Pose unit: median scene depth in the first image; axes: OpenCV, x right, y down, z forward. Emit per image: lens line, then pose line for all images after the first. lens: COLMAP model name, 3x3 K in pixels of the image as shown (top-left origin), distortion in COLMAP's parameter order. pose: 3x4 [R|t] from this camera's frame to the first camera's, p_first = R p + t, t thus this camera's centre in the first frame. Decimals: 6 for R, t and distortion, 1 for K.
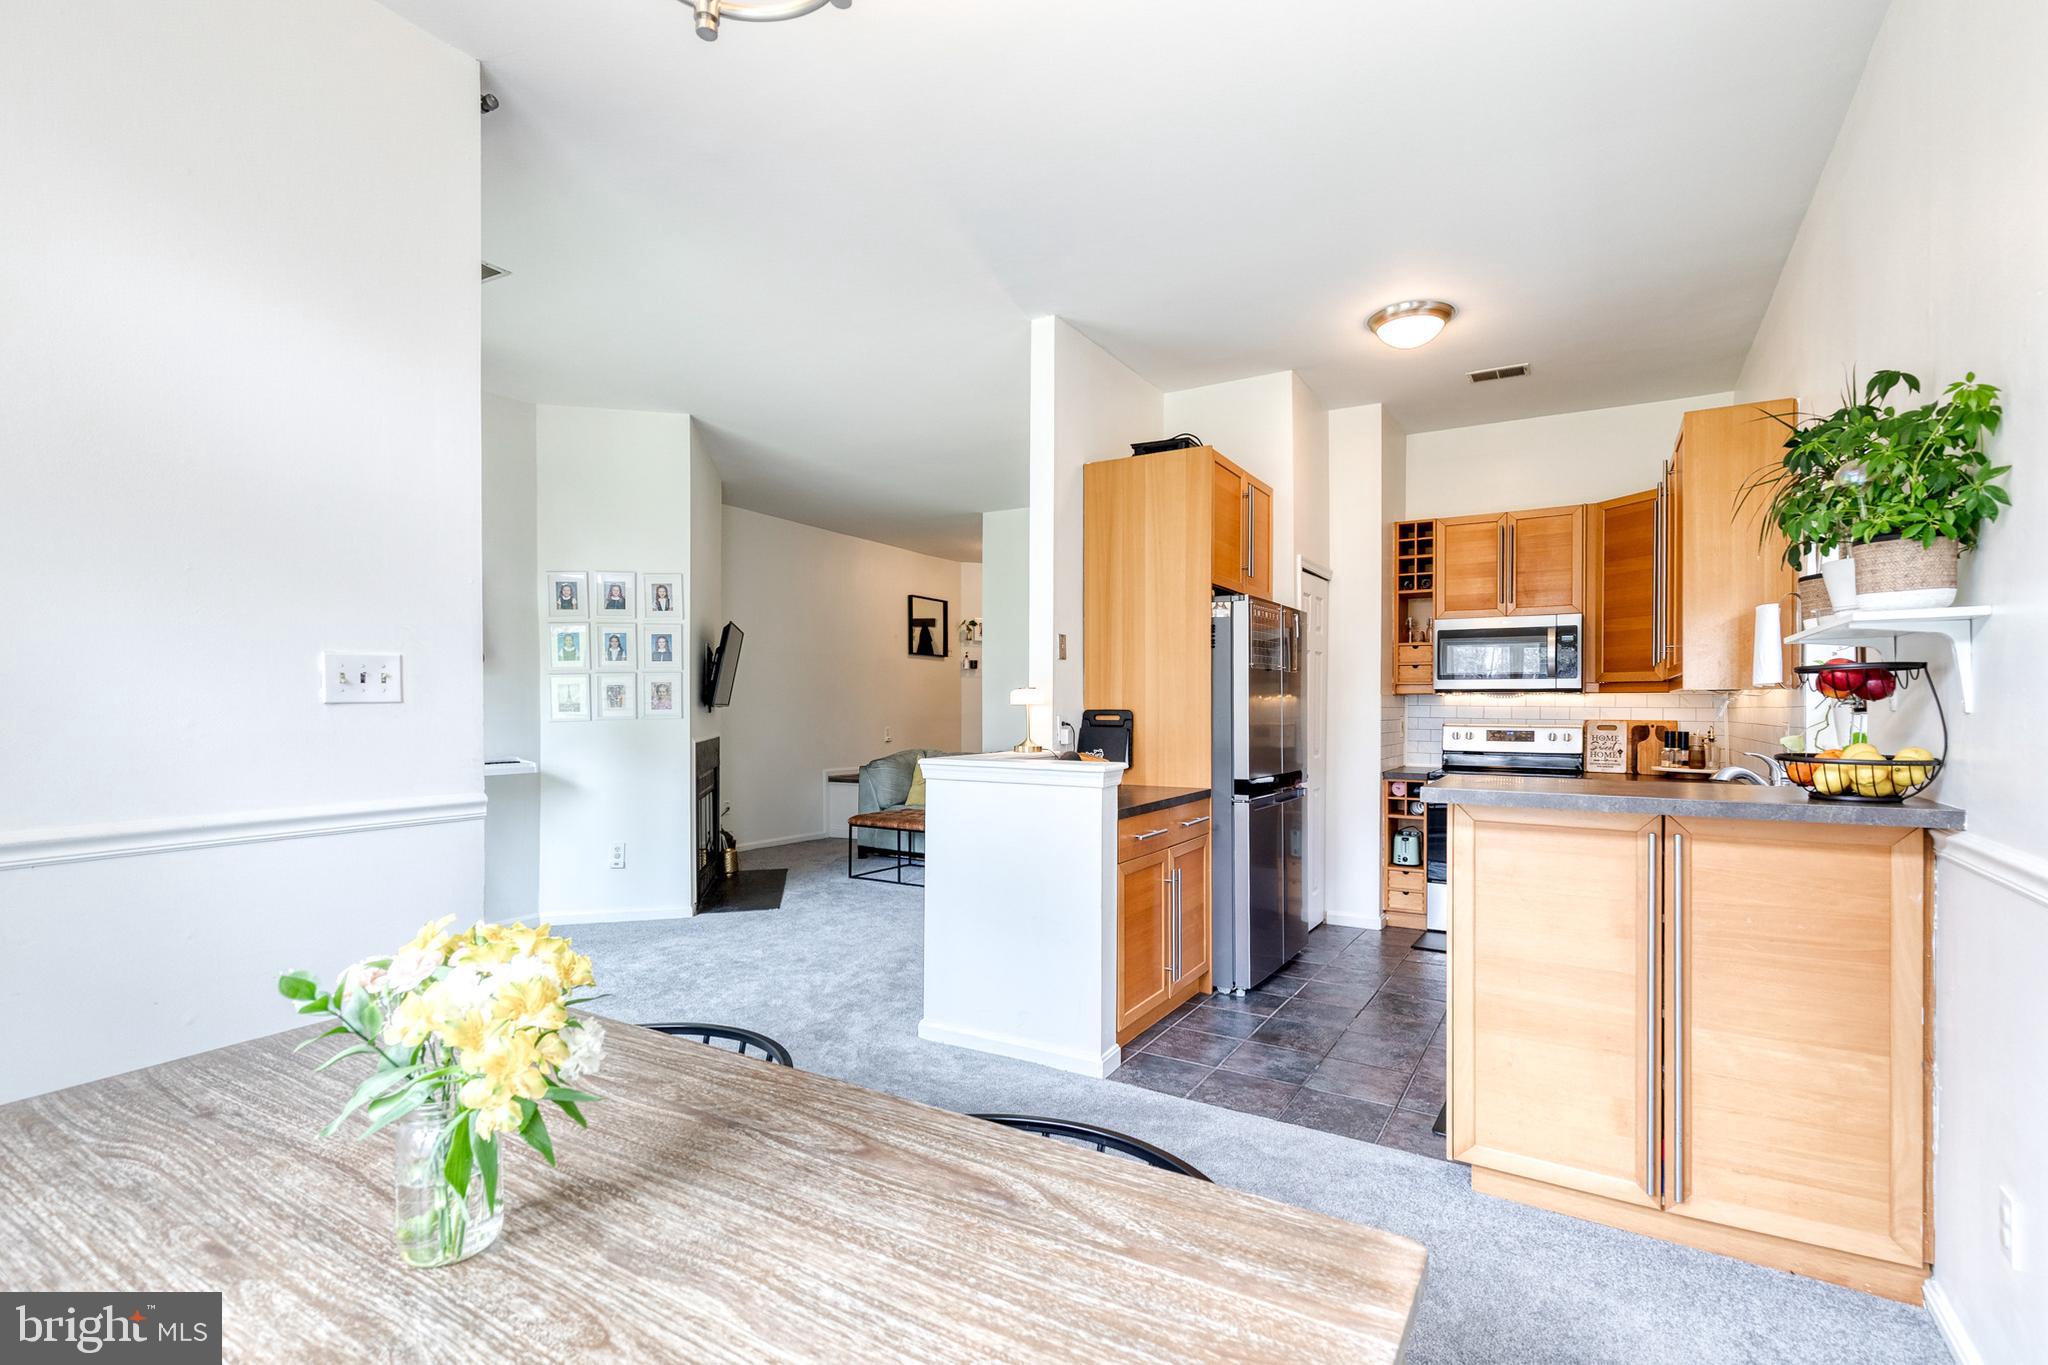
lens RADIAL K [[926.6, 0, 1053.6], [0, 926.6, 708.9], [0, 0, 1]] dist [0.008863, -0.002417]
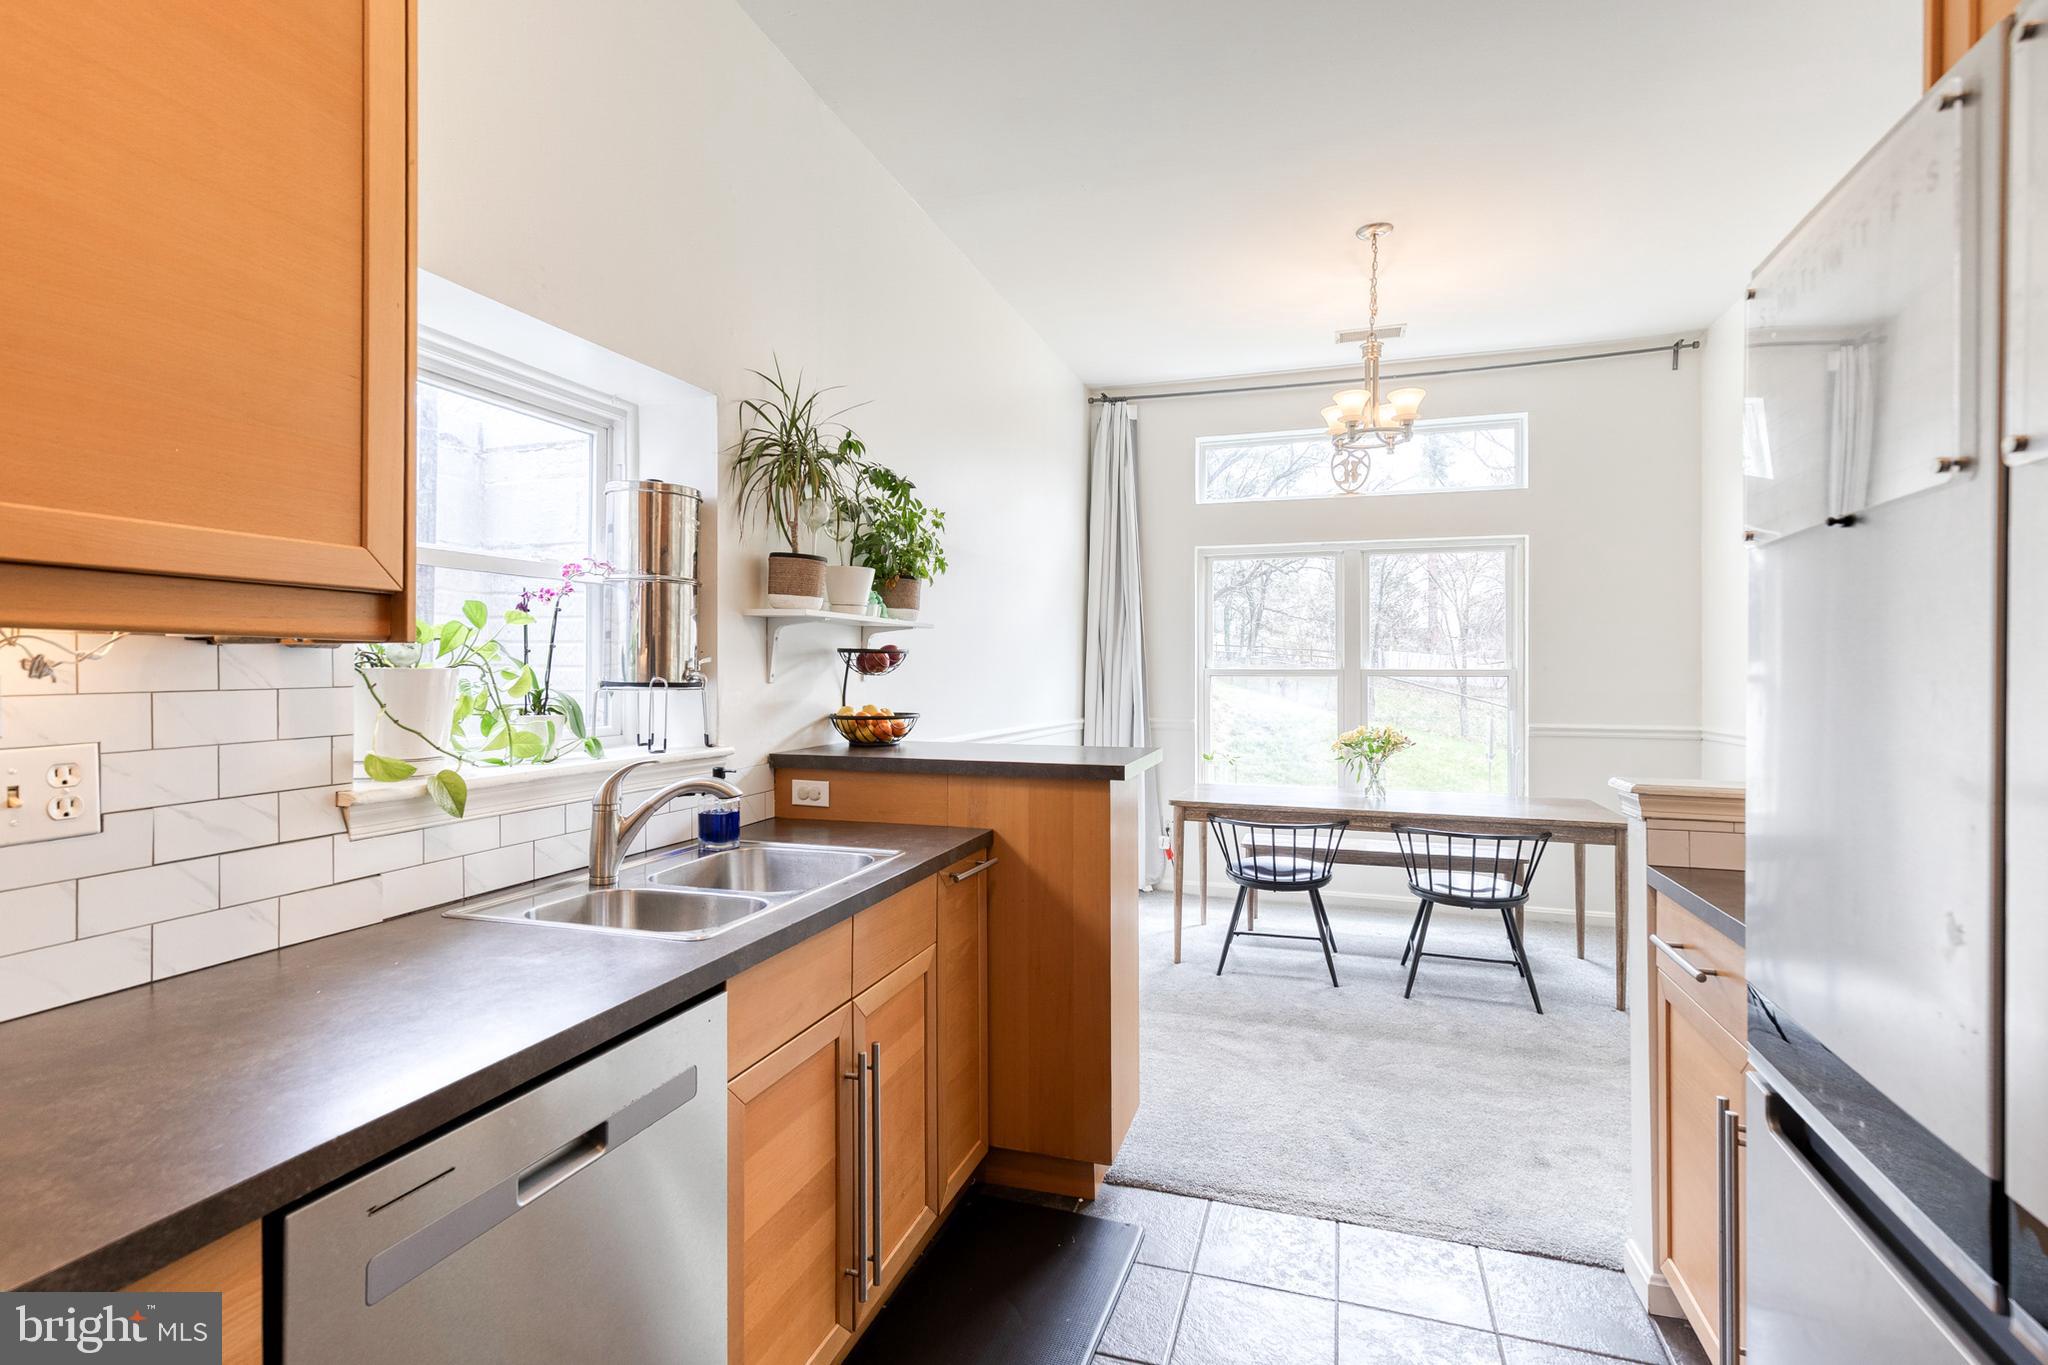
lens RADIAL K [[926.6, 0, 1034.1], [0, 926.6, 662.4], [0, 0, 1]] dist [0.008863, -0.002417]
pose [[-0.976325, -0.005066, -0.216248, 0.352762], [-0.005034, 0.999987, -0.000699, -0.009678], [0.216249, 0.000406, -0.976338, 0.919959]]
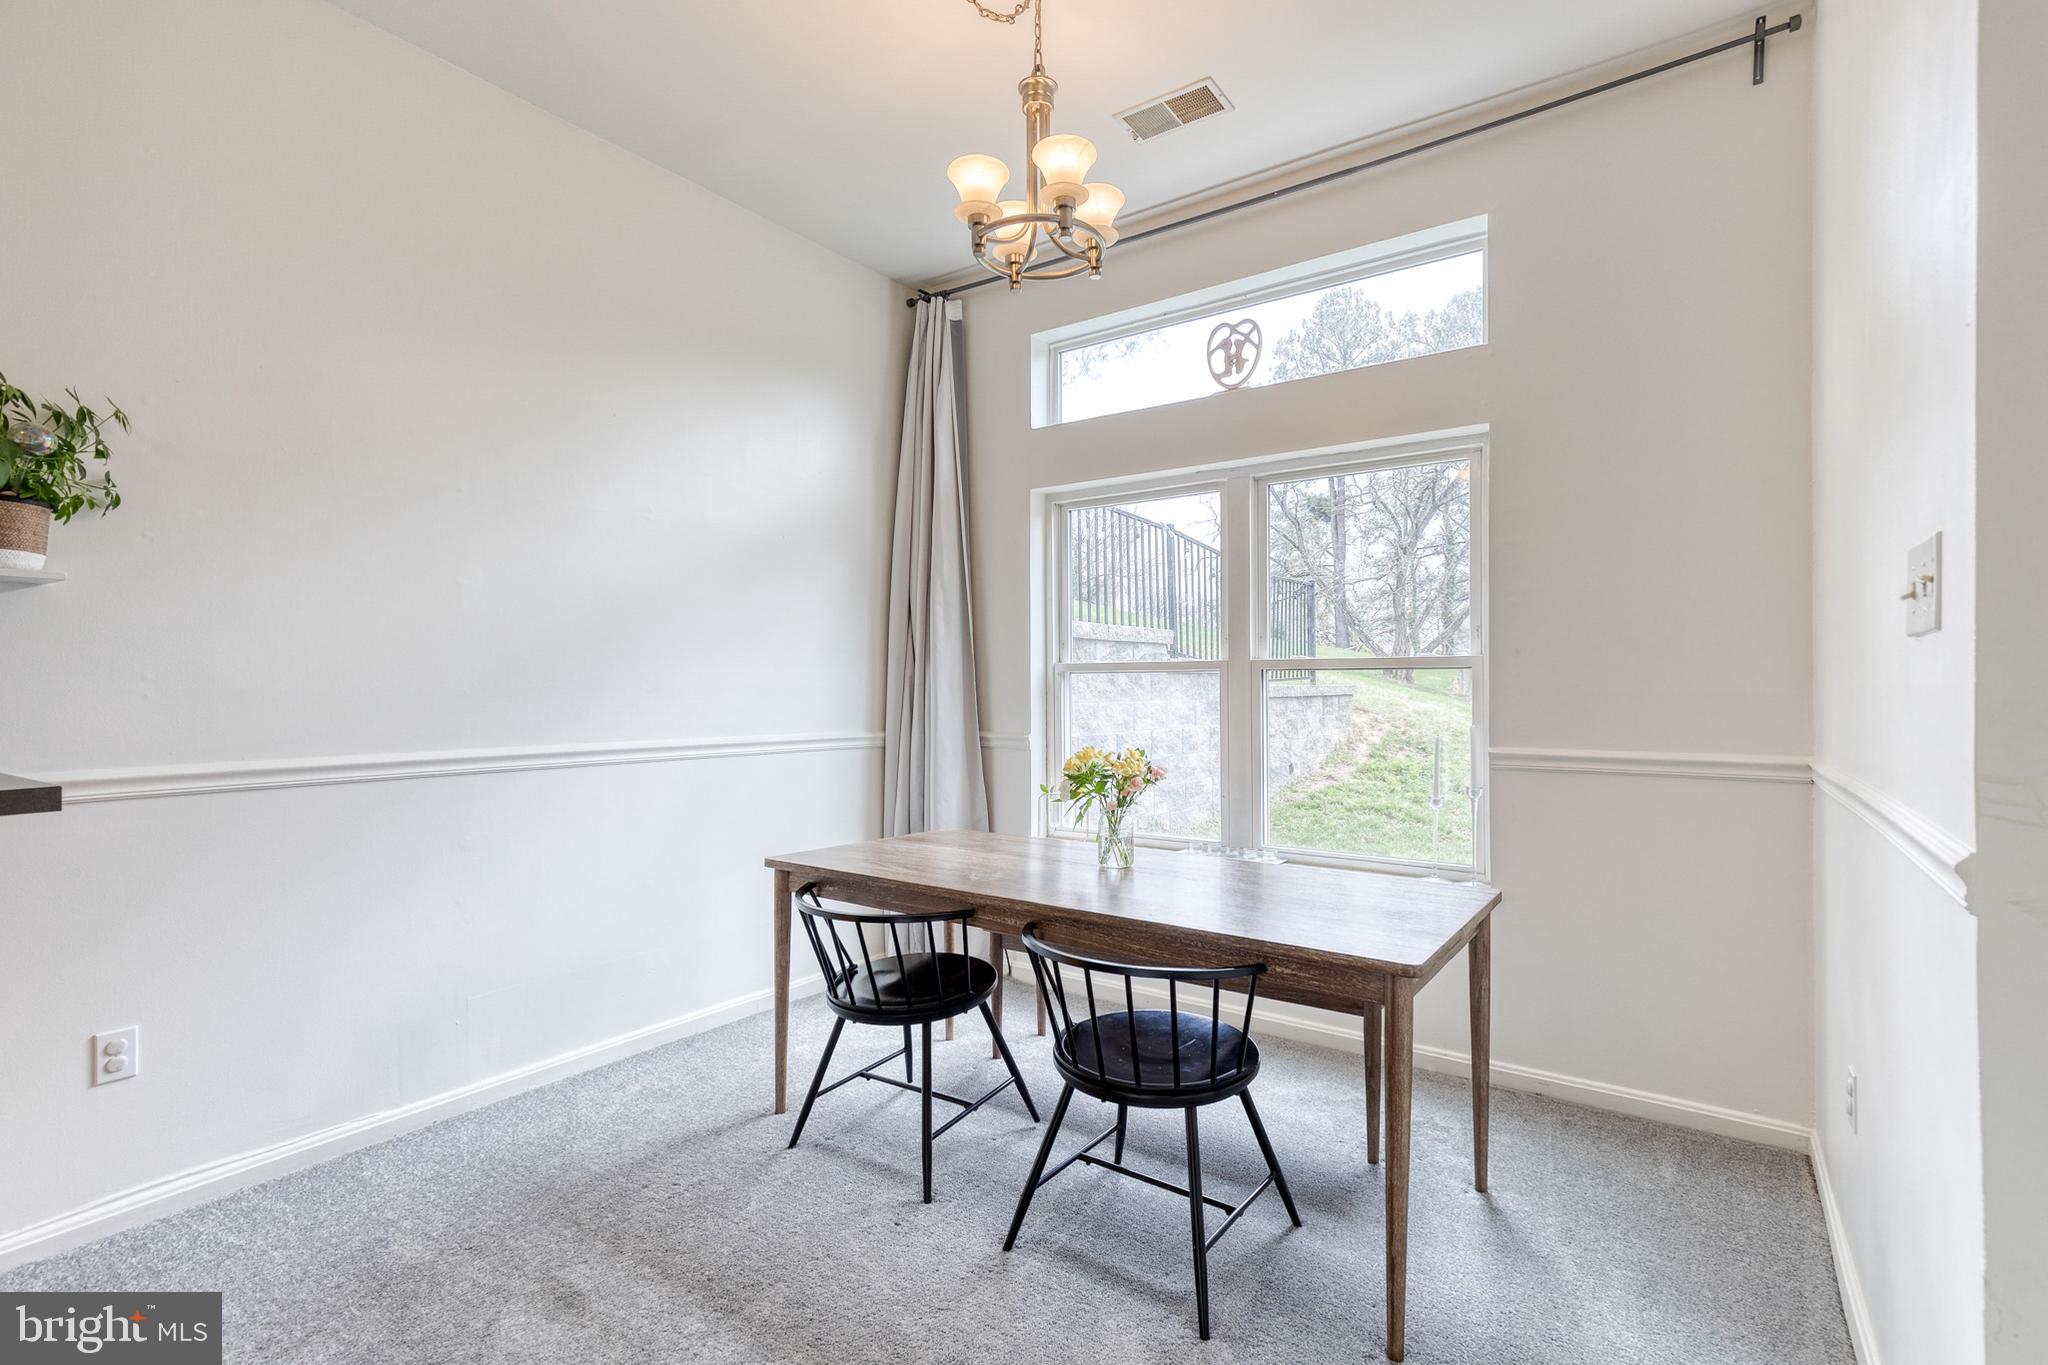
lens RADIAL K [[926.6, 0, 1051.5], [0, 926.6, 676.0], [0, 0, 1]] dist [0.008863, -0.002417]
pose [[-0.998265, 0.000384, 0.058880, -0.113298], [0.000258, 0.999998, -0.002162, 0.008195], [-0.058881, -0.002143, -0.998263, 0.671460]]
